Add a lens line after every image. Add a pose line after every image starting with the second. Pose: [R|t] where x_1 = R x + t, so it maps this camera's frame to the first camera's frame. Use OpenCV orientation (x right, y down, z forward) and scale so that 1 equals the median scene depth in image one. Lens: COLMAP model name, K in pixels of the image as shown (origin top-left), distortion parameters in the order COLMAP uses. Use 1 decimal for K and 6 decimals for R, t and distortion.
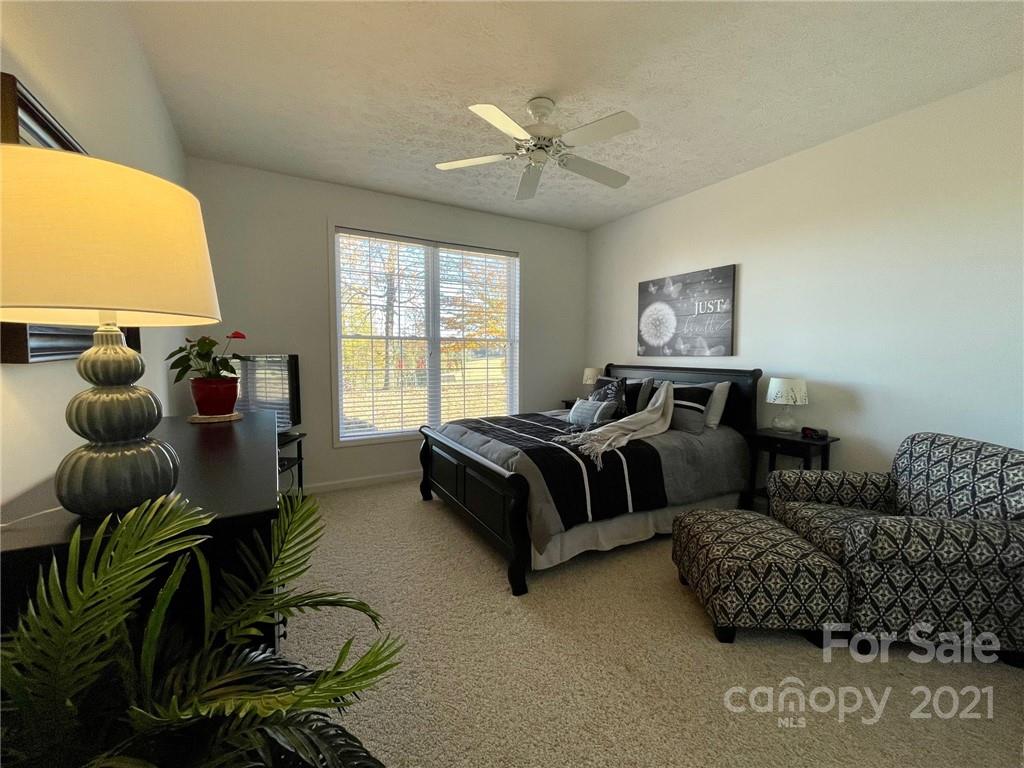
lens RADIAL K [[414.2, 0, 509.6], [0, 414.2, 382.2], [0, 0, 1]] dist [-0.002410, -0.000181]
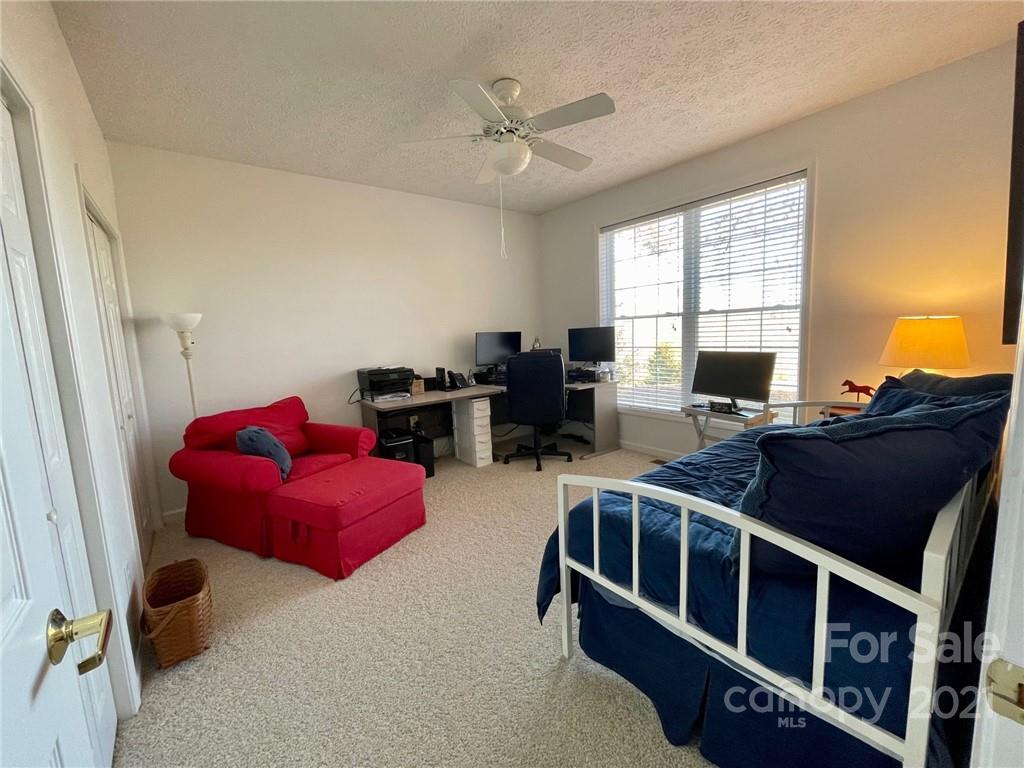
lens RADIAL K [[414.2, 0, 509.6], [0, 414.2, 382.2], [0, 0, 1]] dist [-0.002410, -0.000181]
pose [[0.155651, 0.113551, -0.981264, 0.646084], [-0.030855, 0.993445, 0.110067, -0.049634], [0.987330, 0.013145, 0.158134, 0.505232]]
